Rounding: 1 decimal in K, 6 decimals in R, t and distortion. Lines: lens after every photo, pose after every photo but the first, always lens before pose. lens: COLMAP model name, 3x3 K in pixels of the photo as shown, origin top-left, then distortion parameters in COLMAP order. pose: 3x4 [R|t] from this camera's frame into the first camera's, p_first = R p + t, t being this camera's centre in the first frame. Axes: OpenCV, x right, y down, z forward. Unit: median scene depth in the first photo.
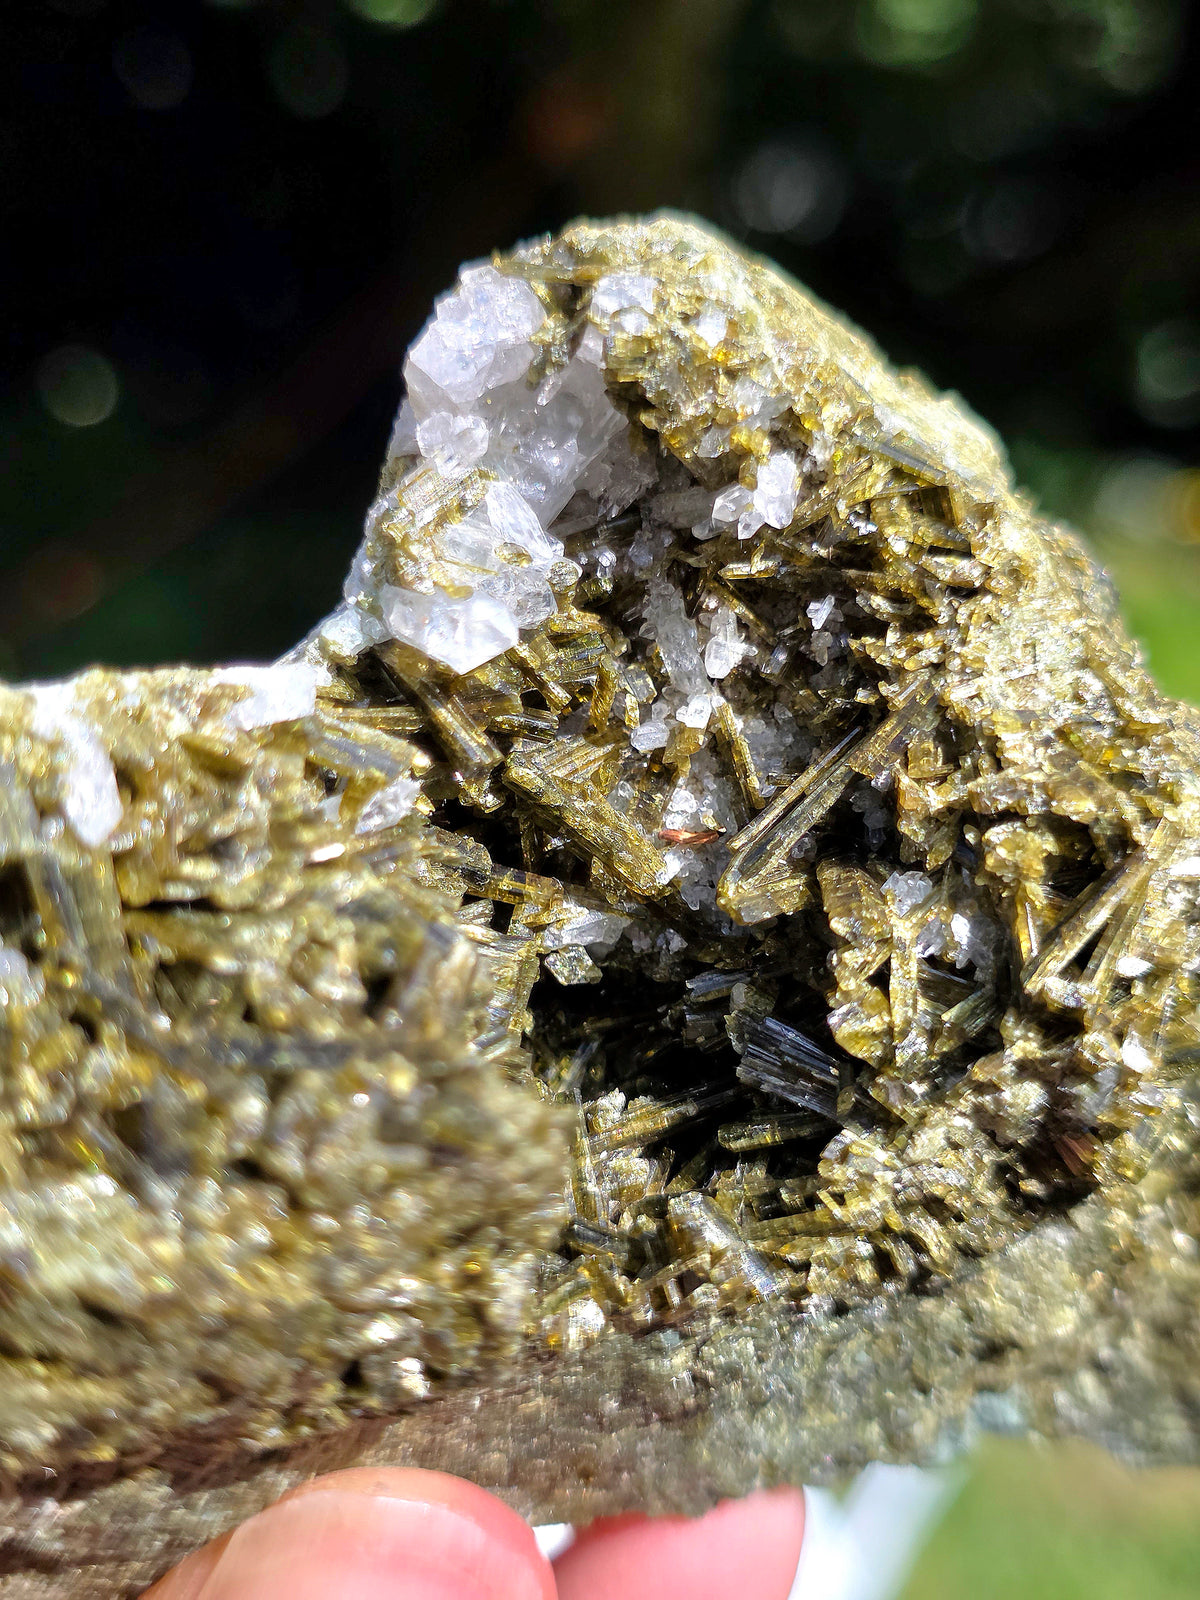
lens RADIAL K [[2397.1, 0, 598.0], [0, 2397.1, 794.0], [0, 0, 1]] dist [0.275122, -2.338877]
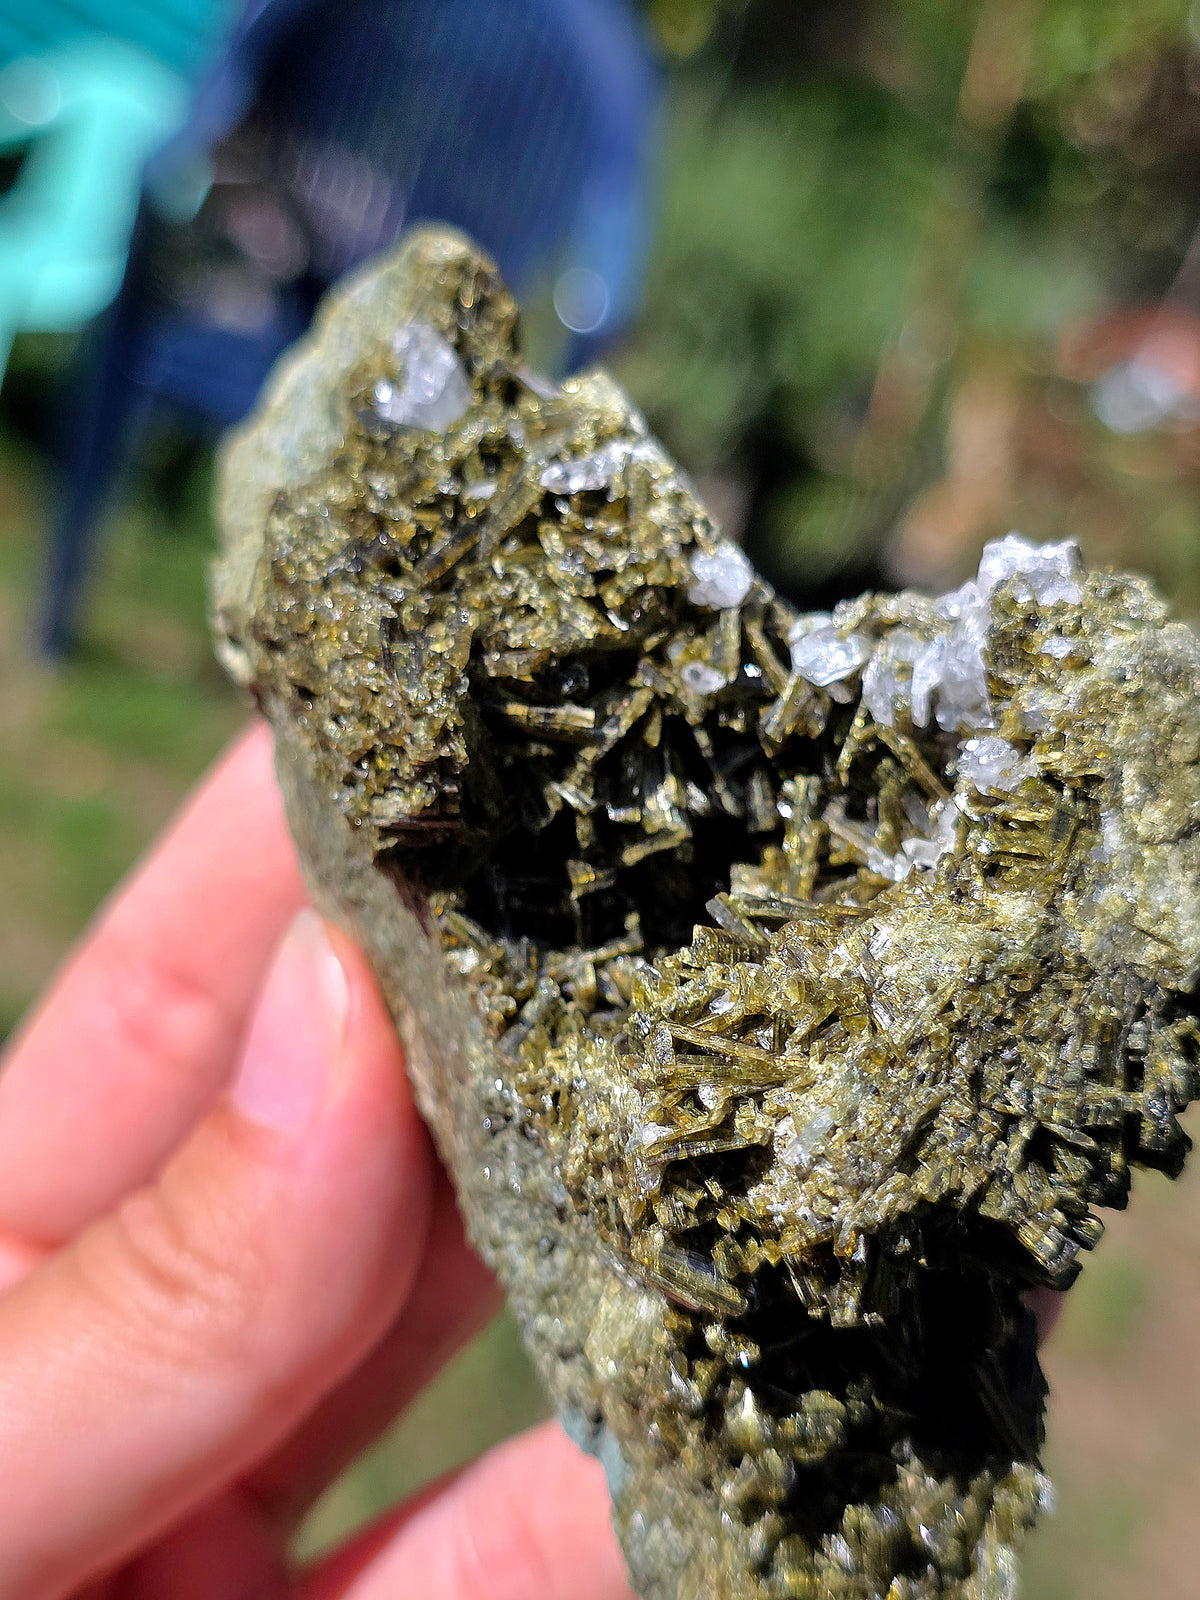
lens RADIAL K [[2424.9, 0, 574.2], [0, 2424.9, 801.4], [0, 0, 1]] dist [0.231492, -2.167354]
pose [[0.126933, 0.634514, -0.762417, 1.074053], [-0.783006, 0.535954, 0.315681, -0.357084], [0.608924, 0.556907, 0.564859, 0.130464]]
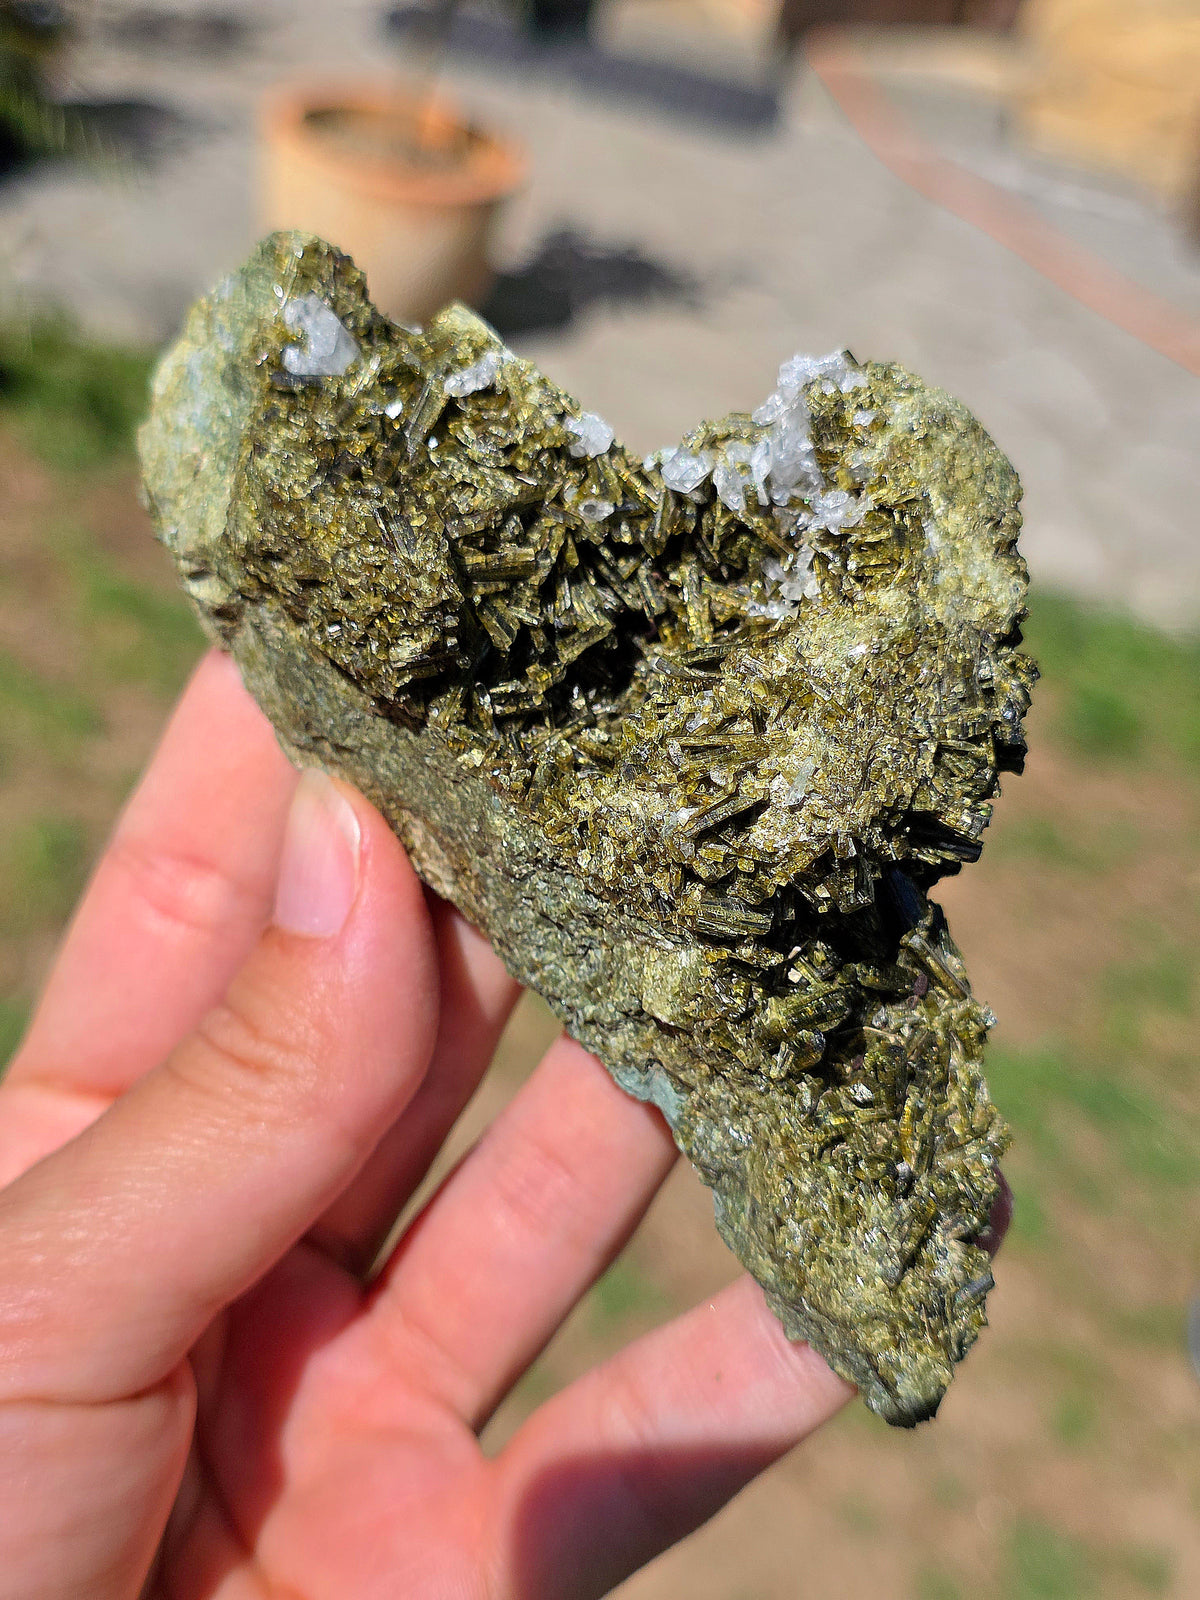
lens RADIAL K [[2424.9, 0, 574.2], [0, 2424.9, 801.4], [0, 0, 1]] dist [0.231492, -2.167354]
pose [[0.424281, 0.569439, -0.704077, 1.428715], [-0.680121, 0.713731, 0.167402, -0.143072], [0.597846, 0.407833, 0.690110, -0.305814]]
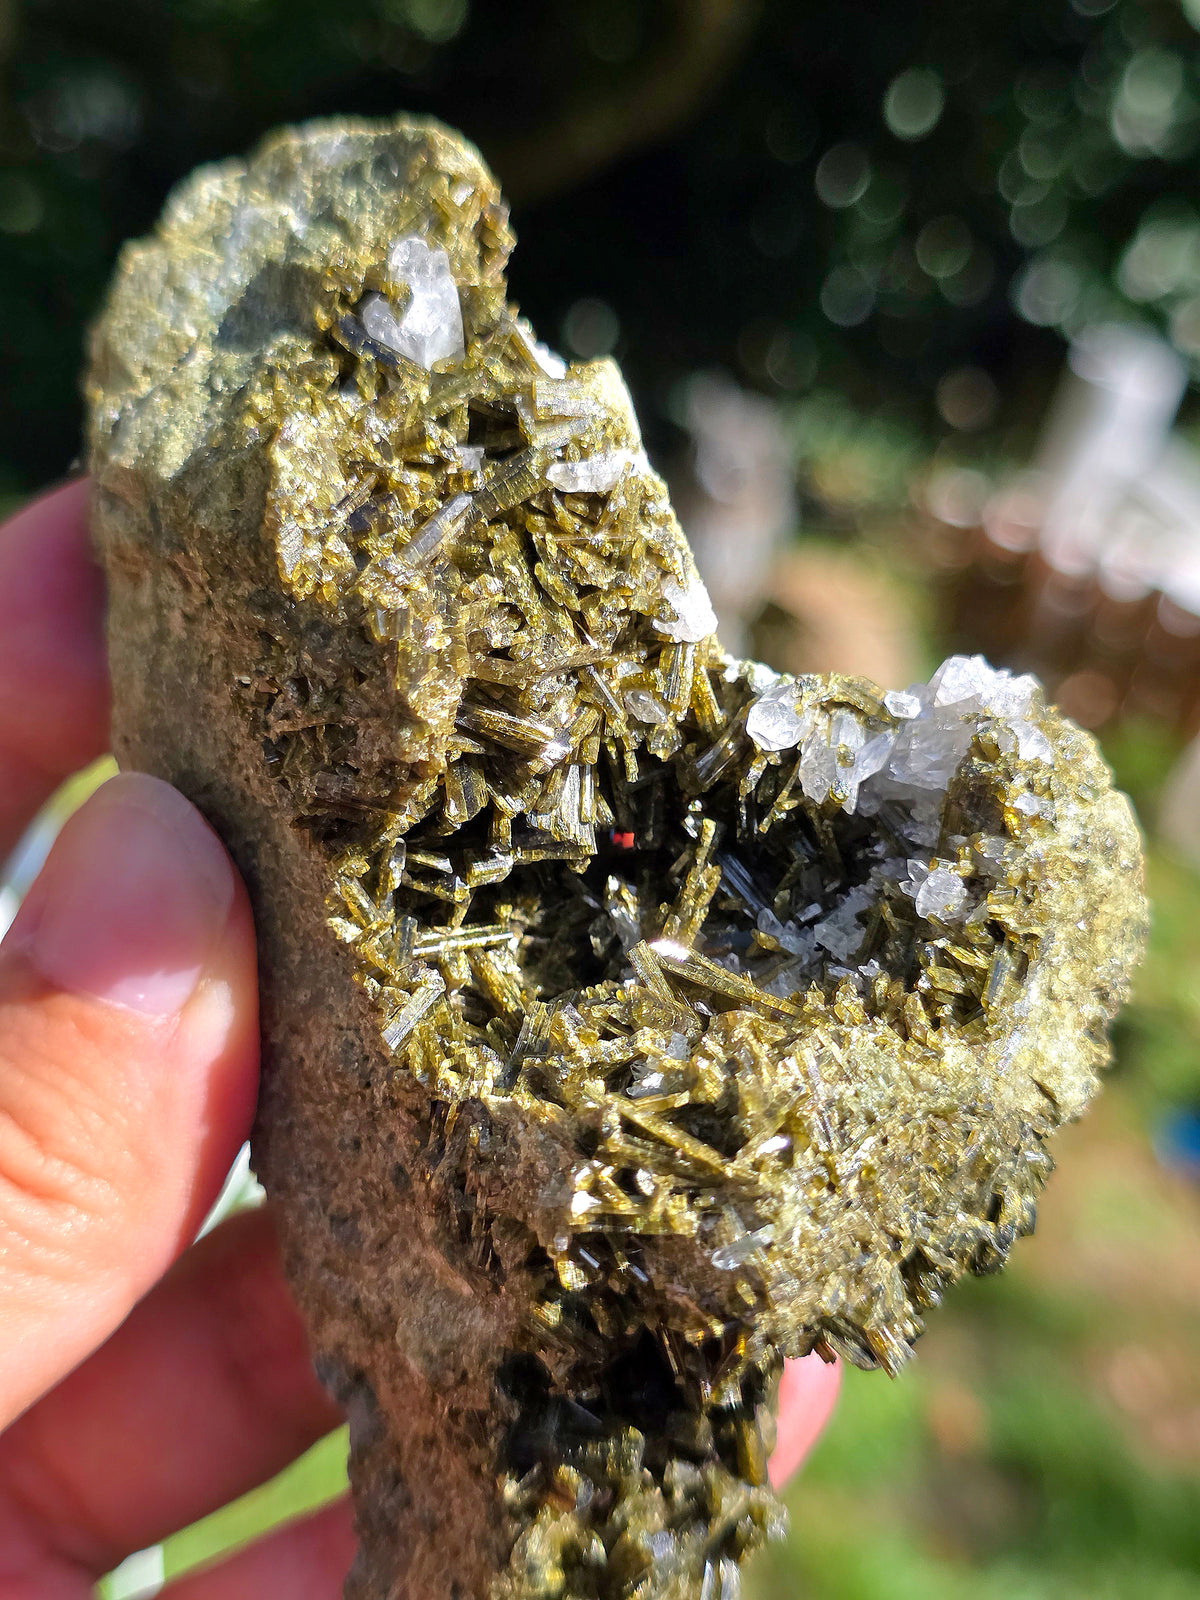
lens RADIAL K [[2397.1, 0, 598.0], [0, 2397.1, 794.0], [0, 0, 1]] dist [0.275122, -2.338877]
pose [[0.182674, 0.795932, -0.577167, 0.793389], [-0.951564, 0.290789, 0.099836, -0.095538], [0.247296, 0.530974, 0.810501, -0.191896]]
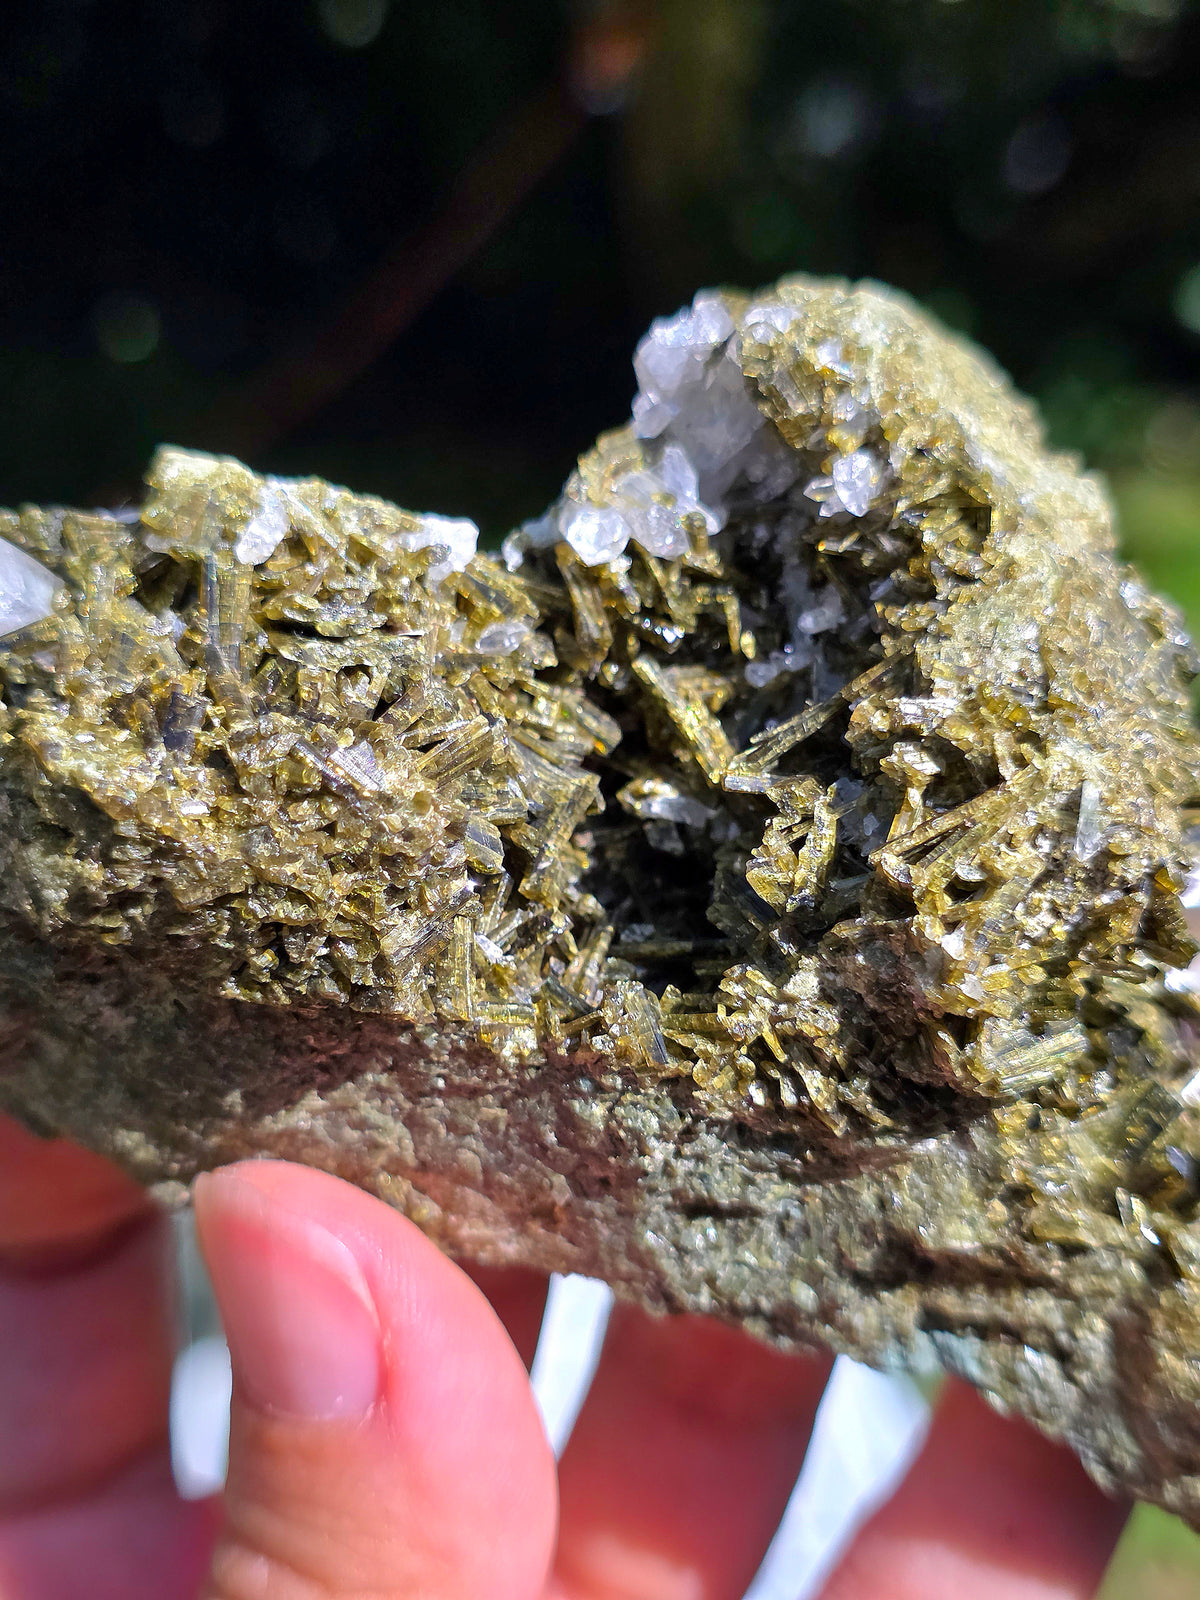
lens RADIAL K [[2397.1, 0, 598.0], [0, 2397.1, 794.0], [0, 0, 1]] dist [0.275122, -2.338877]
pose [[0.848470, 0.210313, -0.485662, 0.628750], [-0.295850, 0.949363, -0.105746, 0.213132], [0.438830, 0.233406, 0.867727, -0.148081]]
